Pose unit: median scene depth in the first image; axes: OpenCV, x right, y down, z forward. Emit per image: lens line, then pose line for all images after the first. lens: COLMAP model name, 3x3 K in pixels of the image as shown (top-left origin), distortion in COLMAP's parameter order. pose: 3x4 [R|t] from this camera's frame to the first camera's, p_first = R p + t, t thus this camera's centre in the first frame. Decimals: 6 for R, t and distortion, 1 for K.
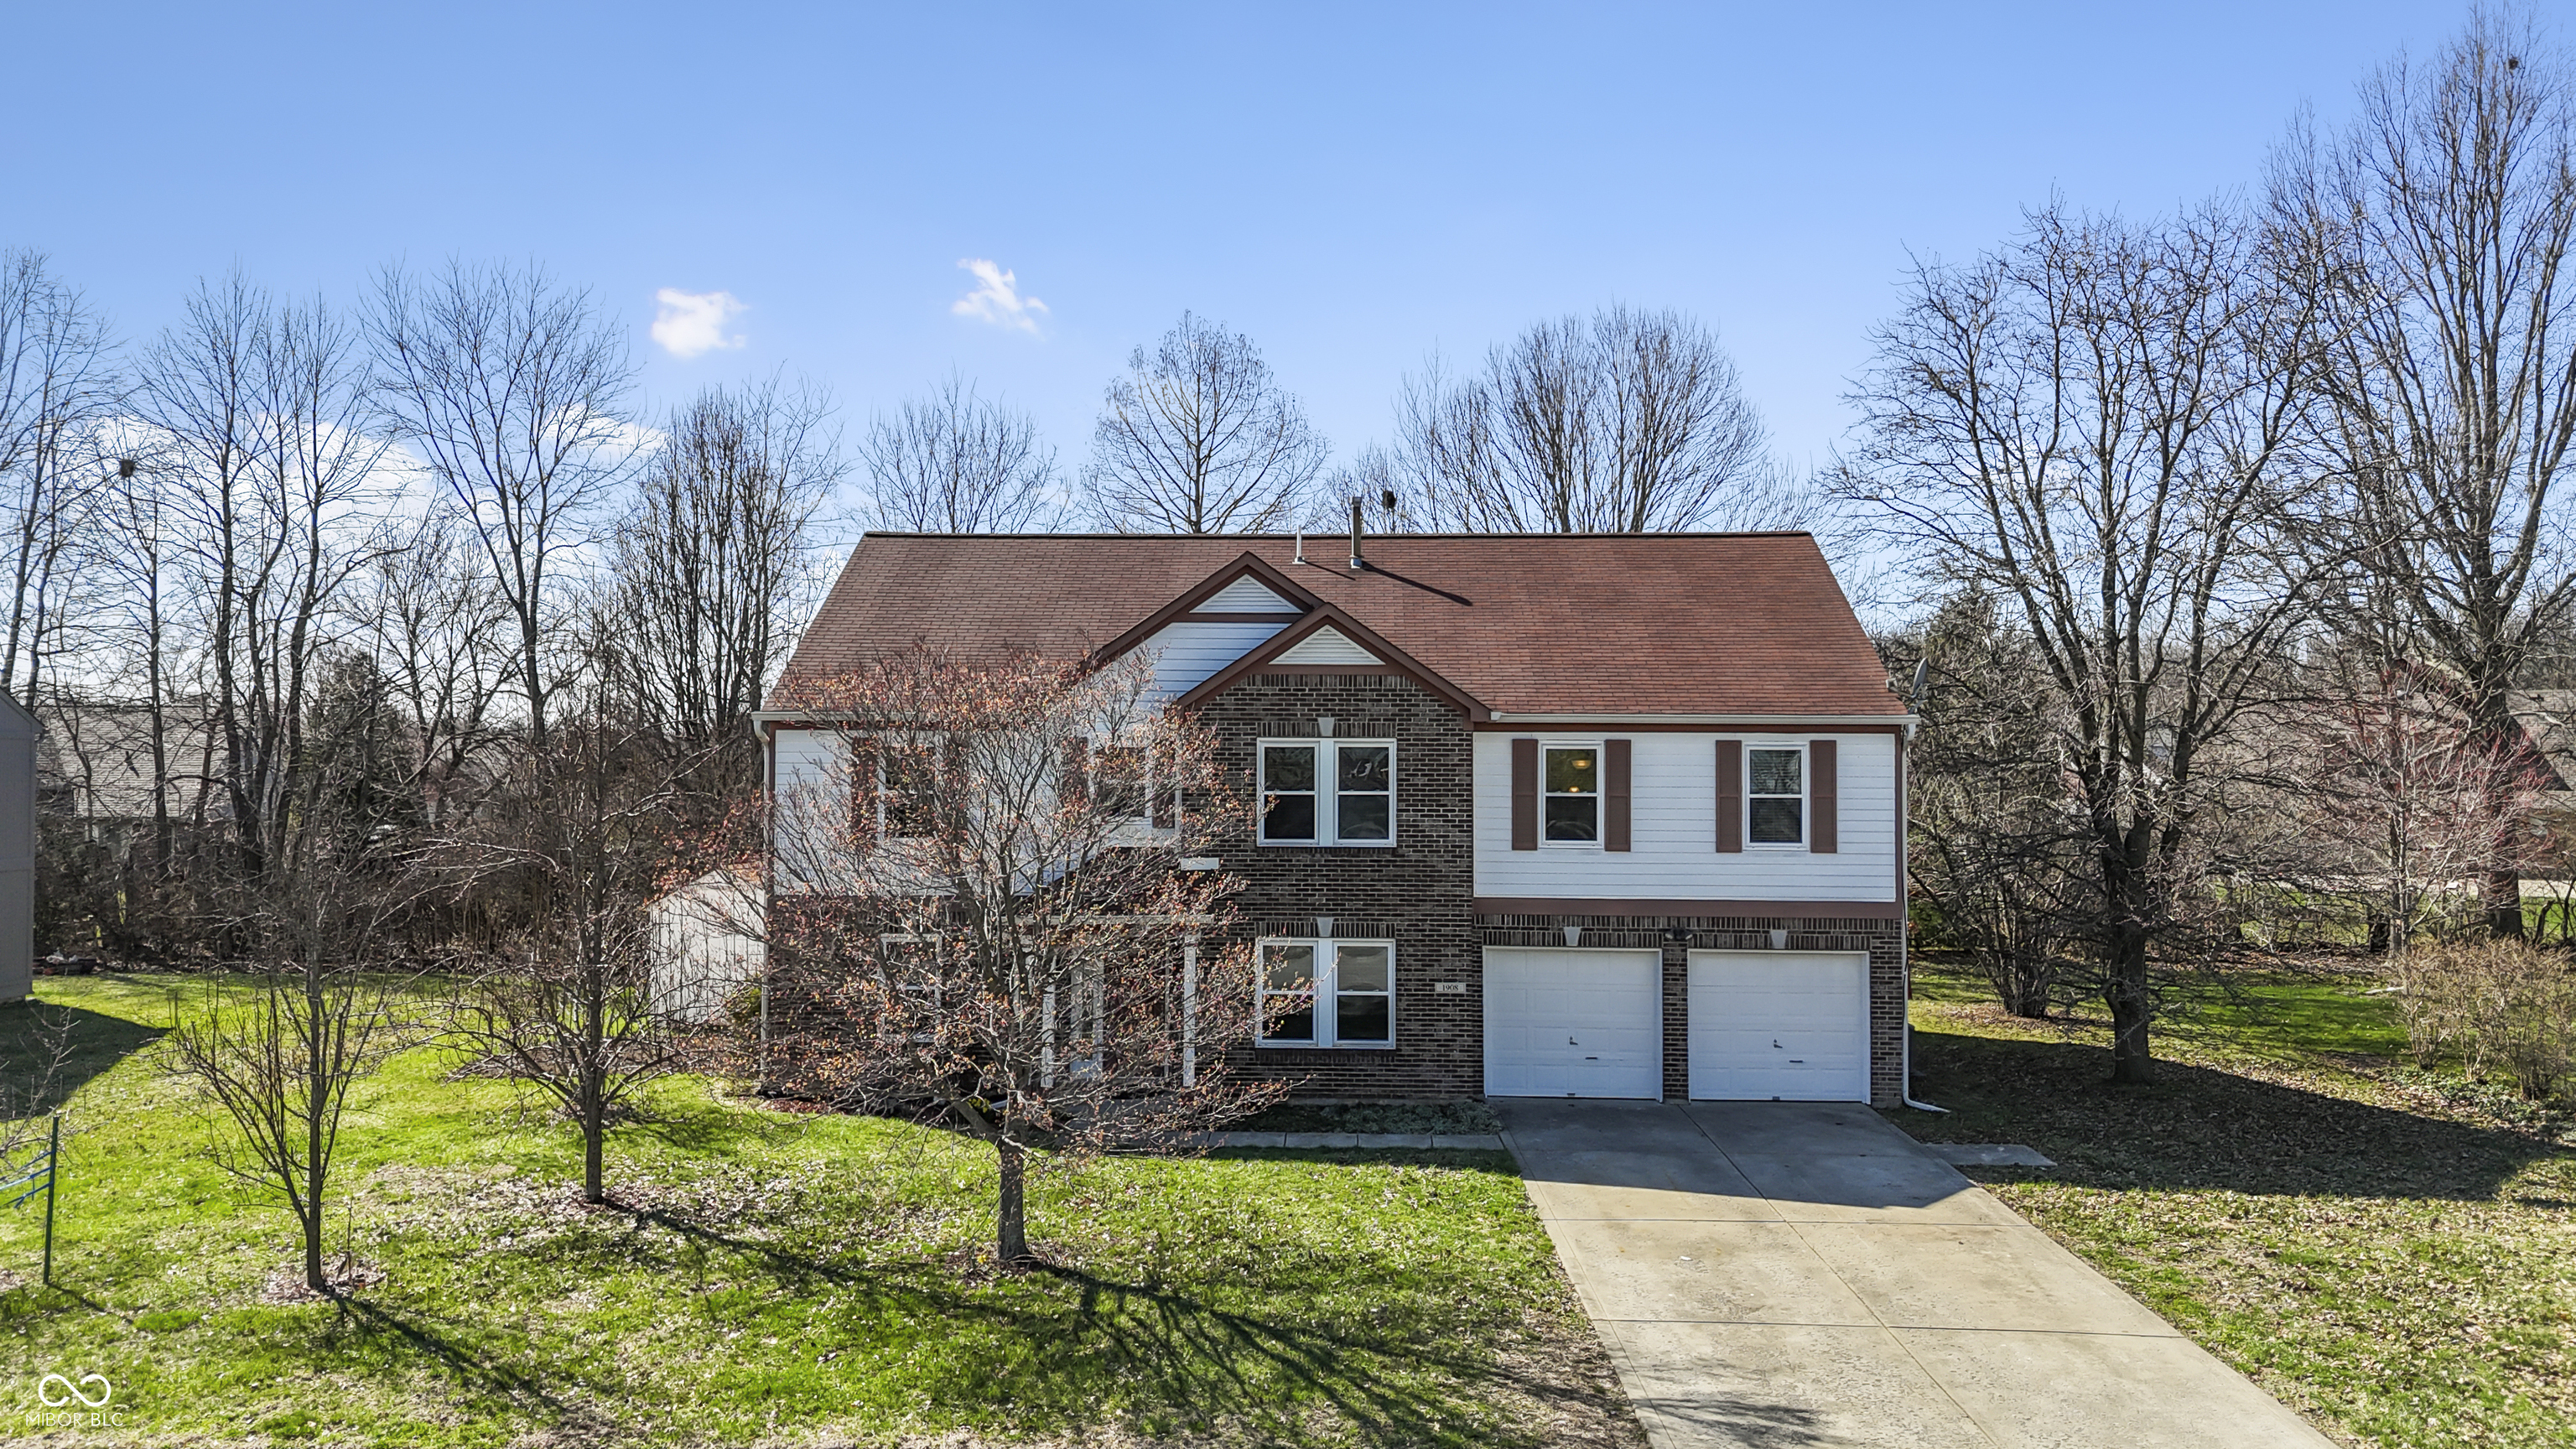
lens RADIAL K [[1971.1, 0, 1288.0], [0, 1971.1, 724.5], [0, 0, 1]] dist [0.112443, -0.200407]
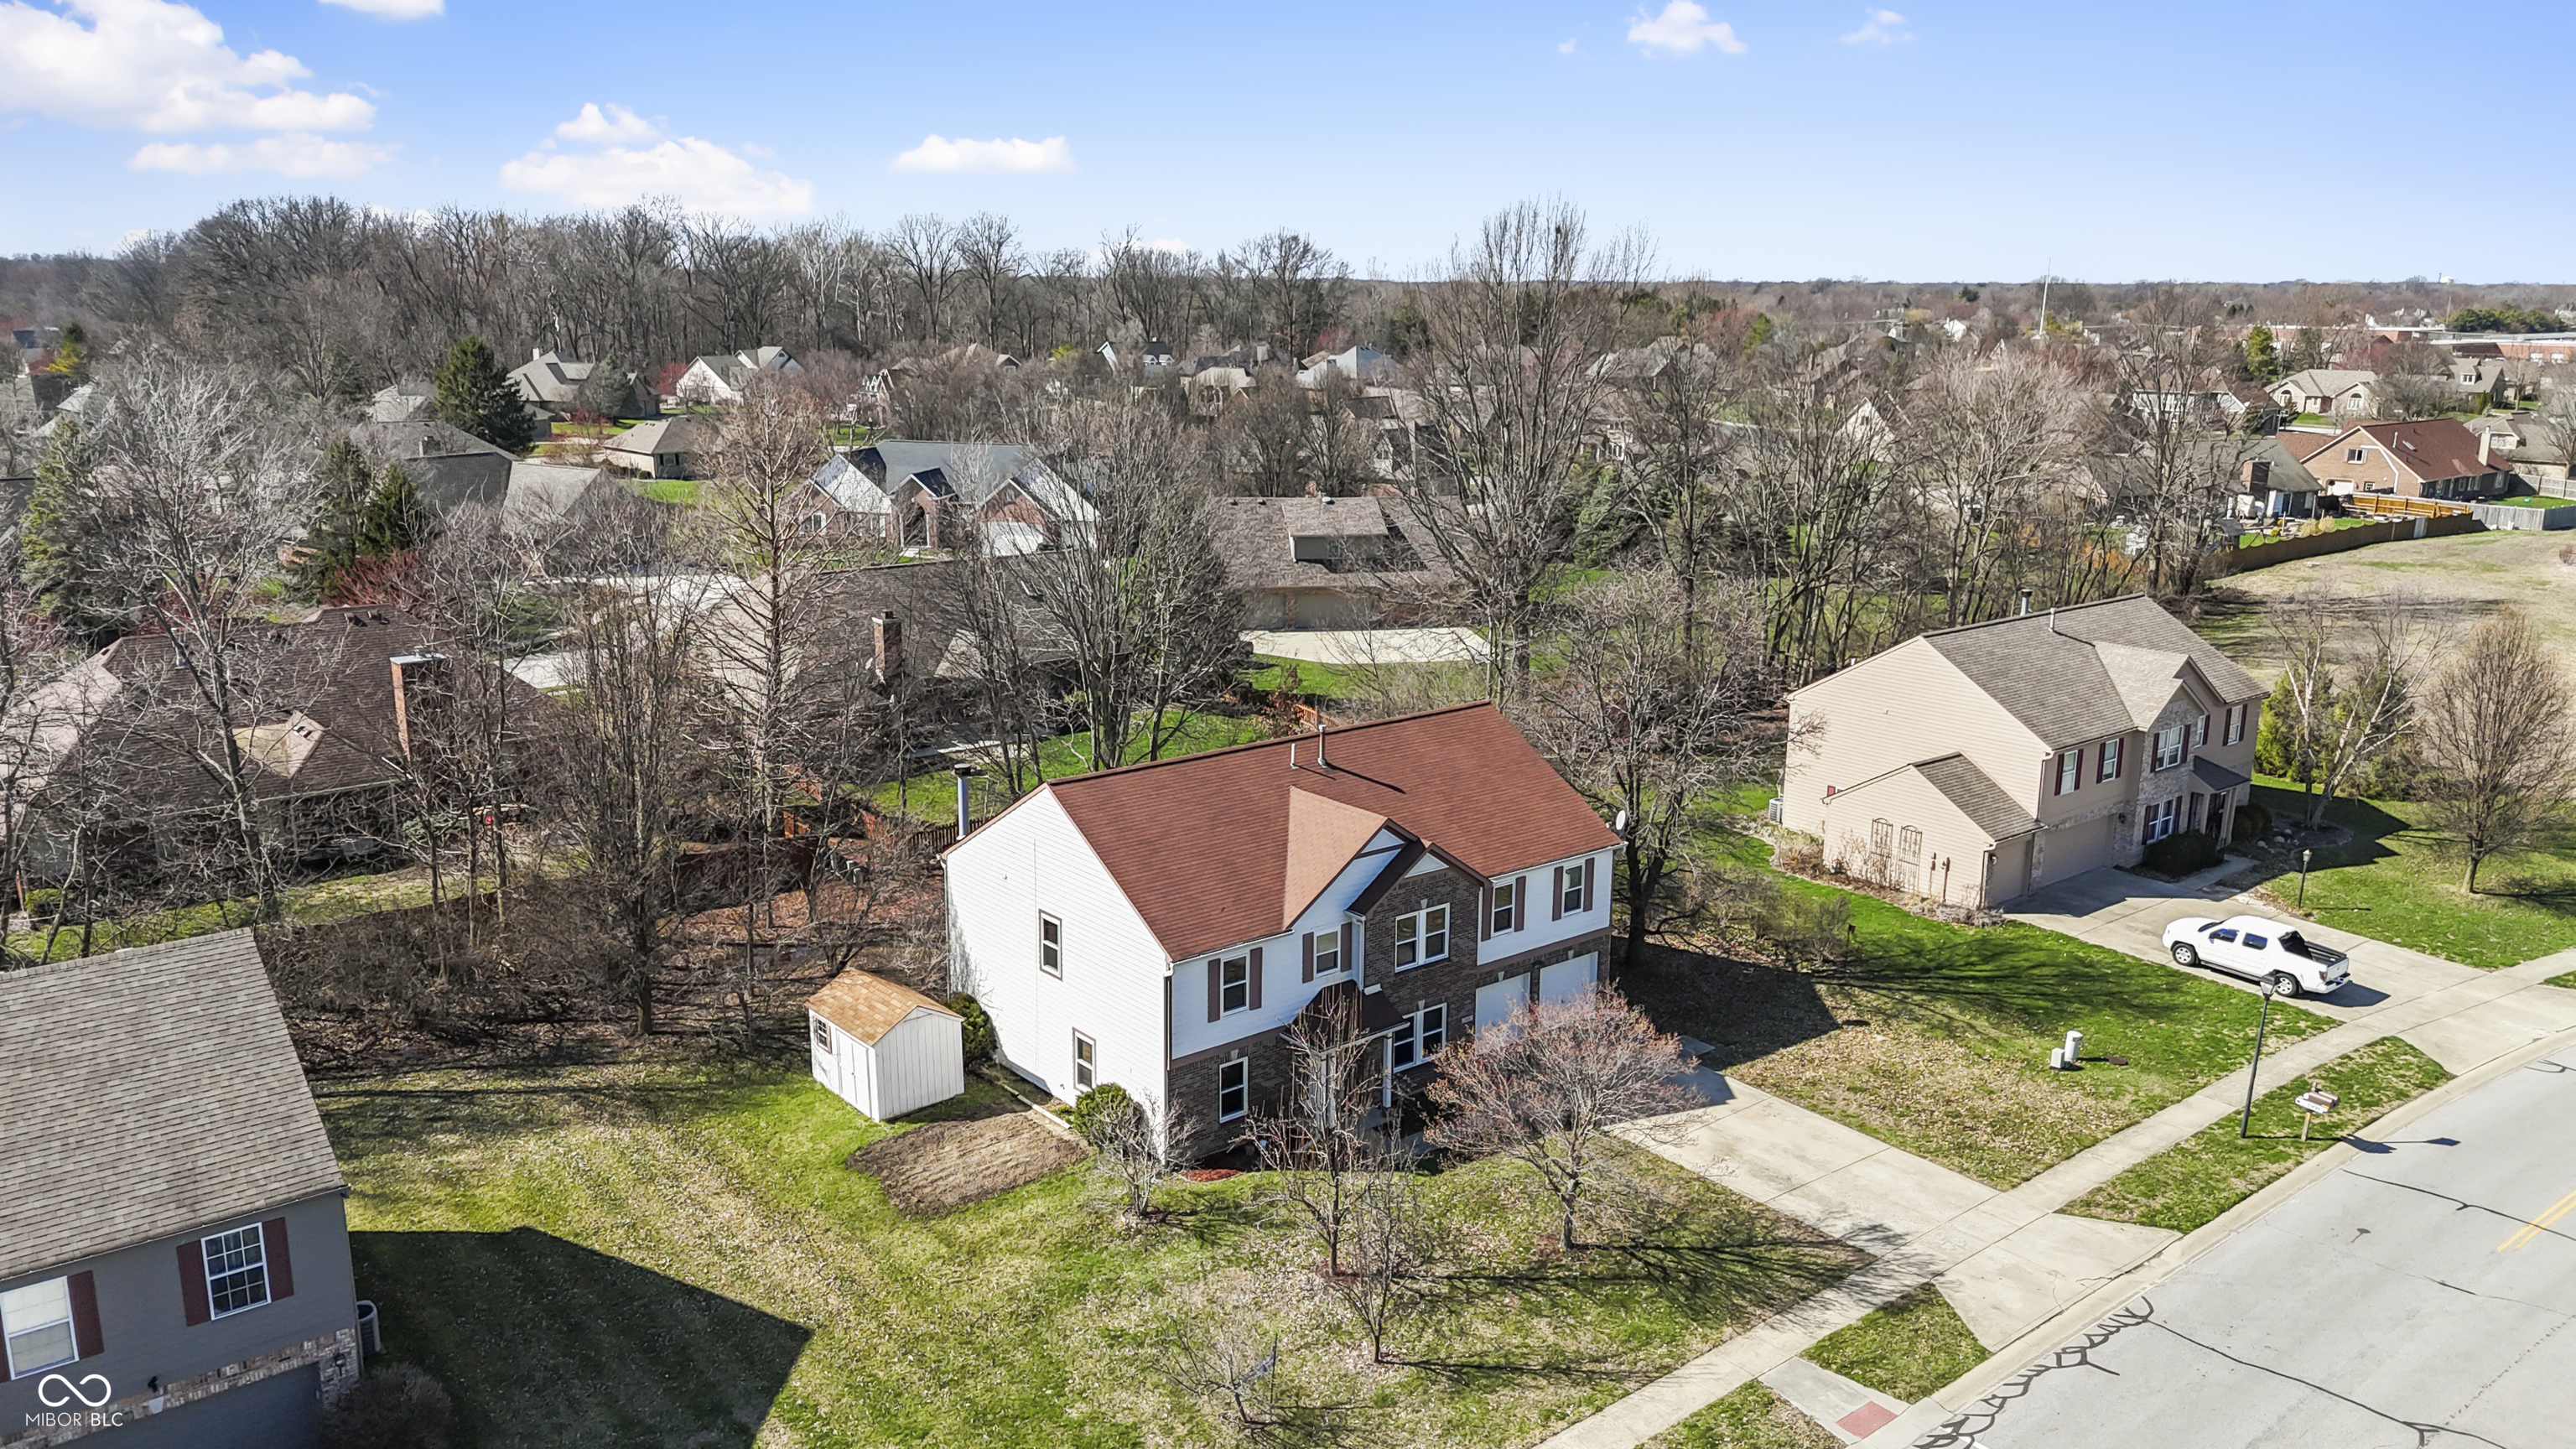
lens RADIAL K [[1914.7, 0, 1288.8], [0, 1914.7, 762.2], [0, 0, 1]] dist [0.081860, -0.181082]
pose [[0.745423, -0.156804, 0.647887, -1.227893], [-0.025439, 0.964539, 0.262710, -0.600595], [-0.666106, -0.212312, 0.715001, -0.184745]]
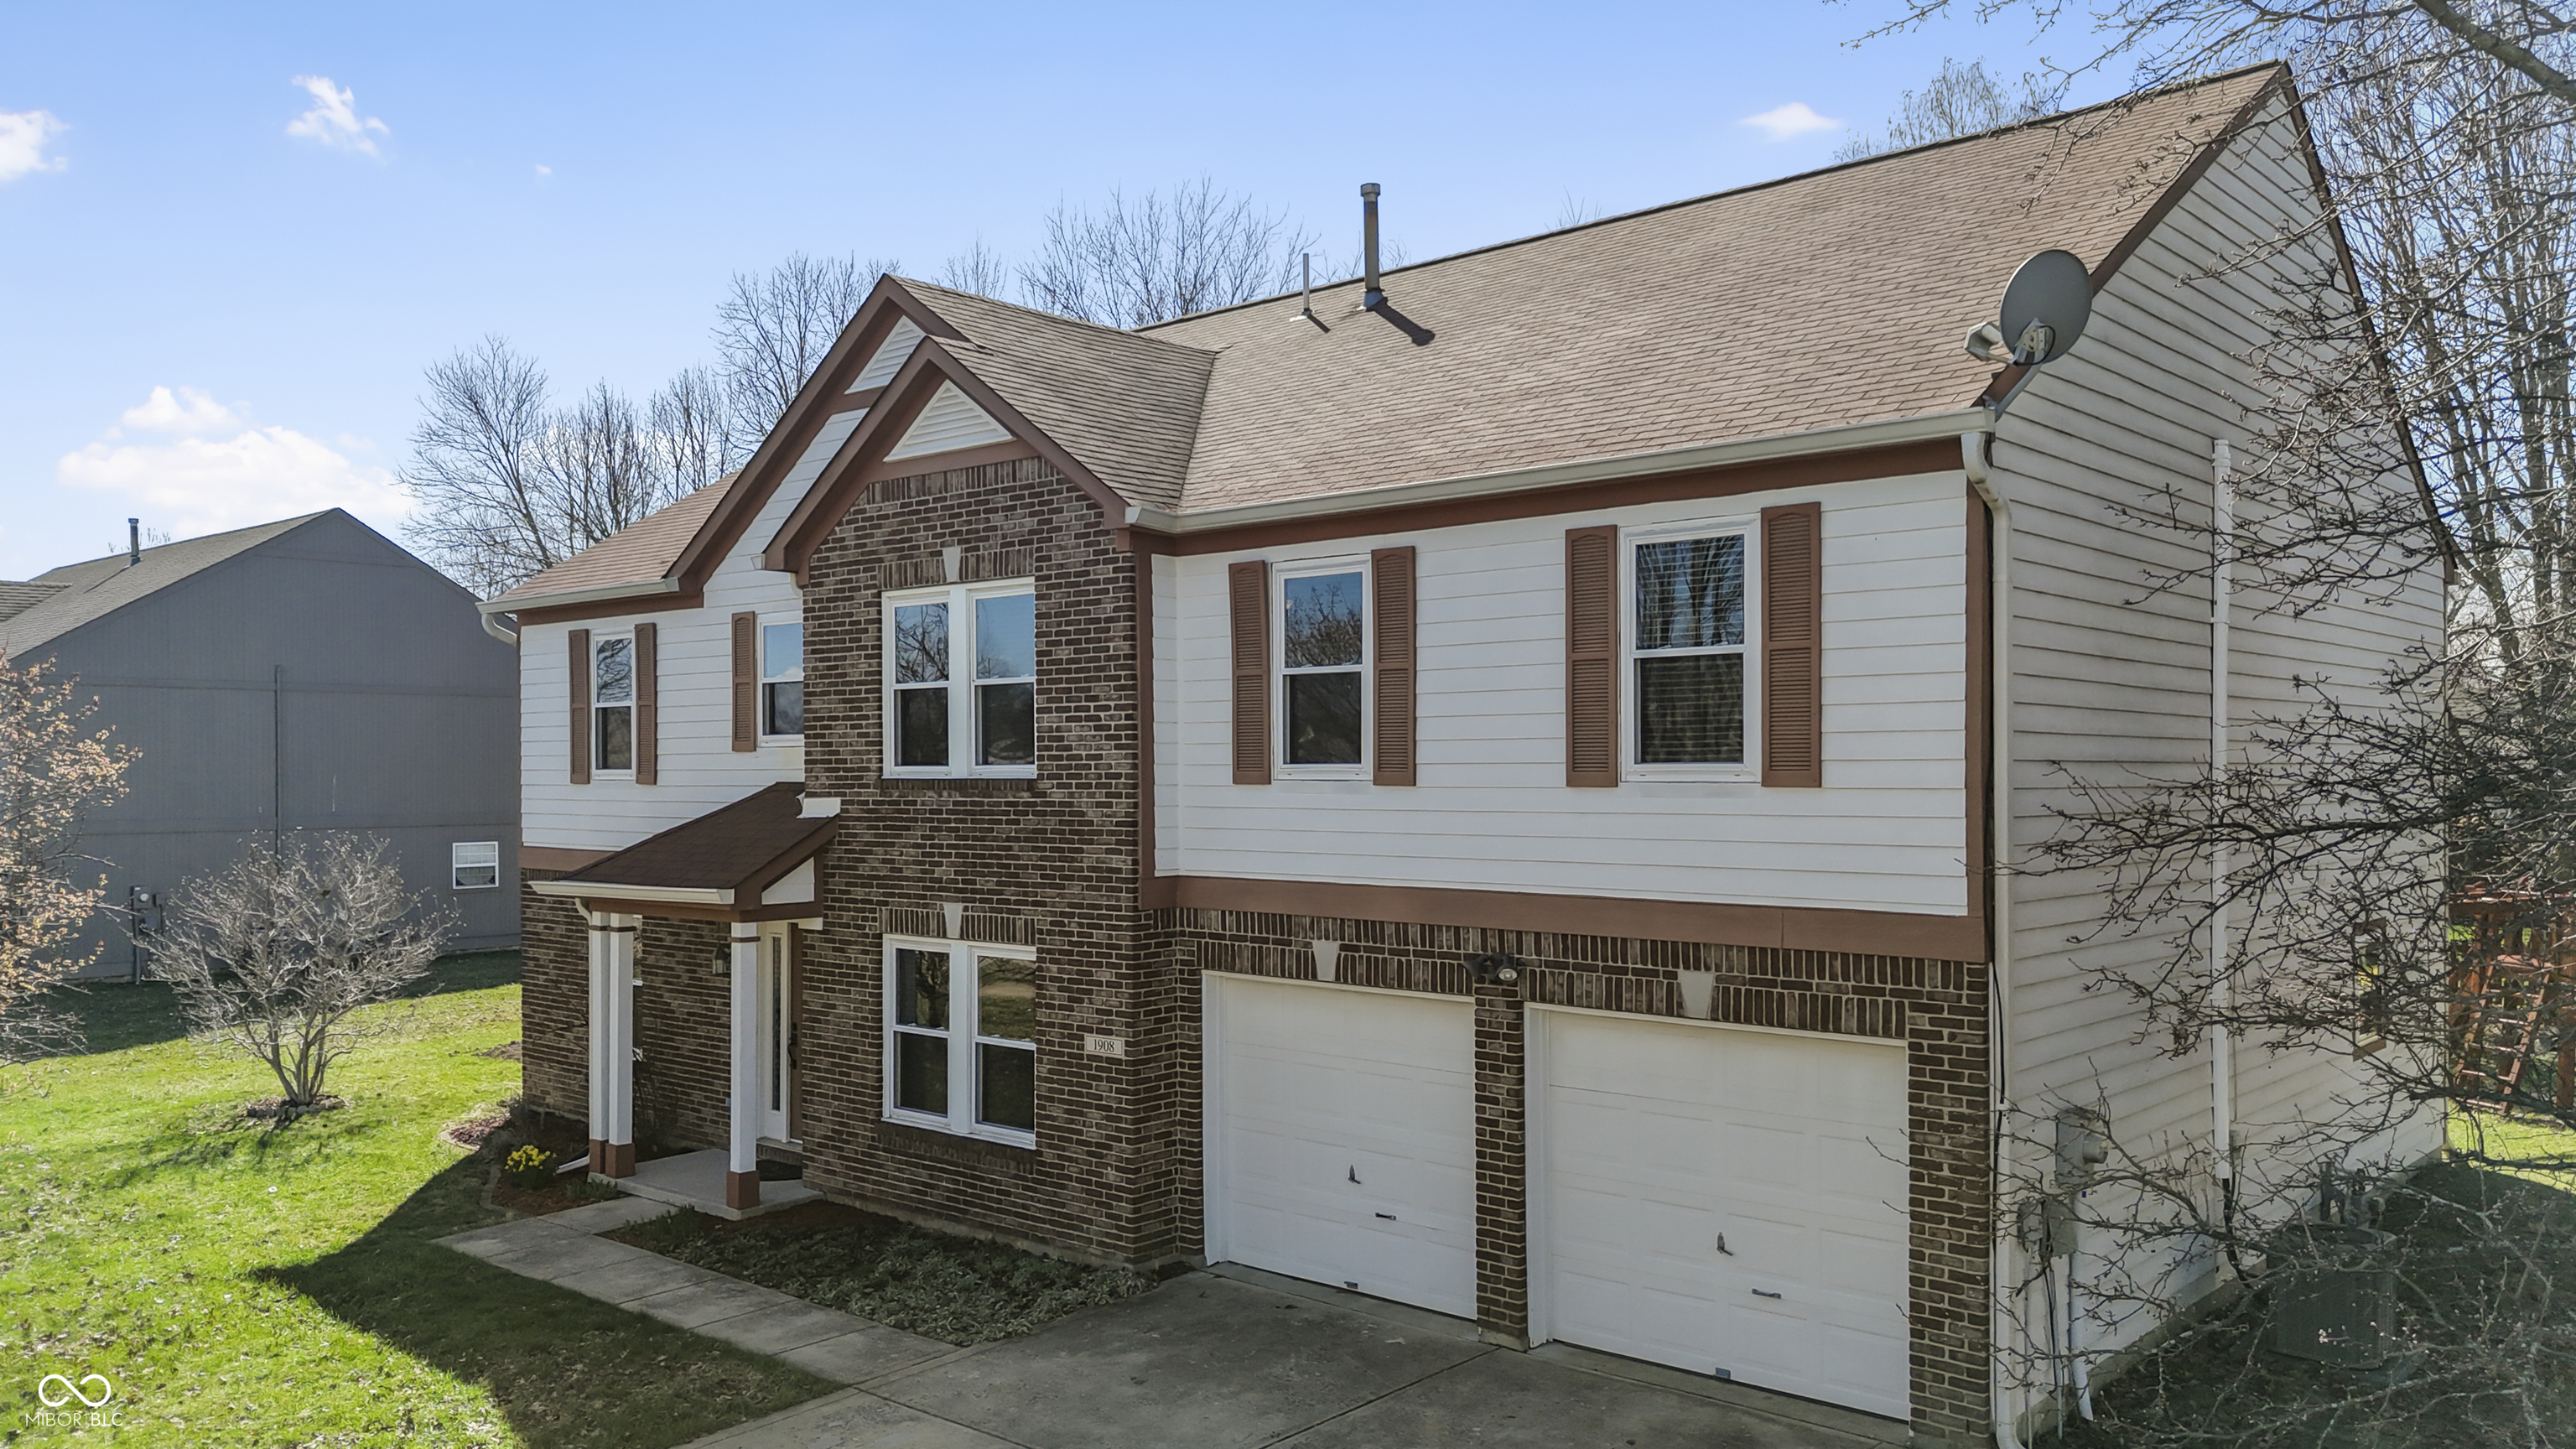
lens RADIAL K [[1914.7, 0, 1288.8], [0, 1914.7, 762.2], [0, 0, 1]] dist [0.081860, -0.181082]
pose [[0.771200, -0.009002, -0.636529, 0.438768], [0.023120, 0.999636, 0.013874, 0.051830], [0.636173, -0.025416, 0.771128, 0.635328]]
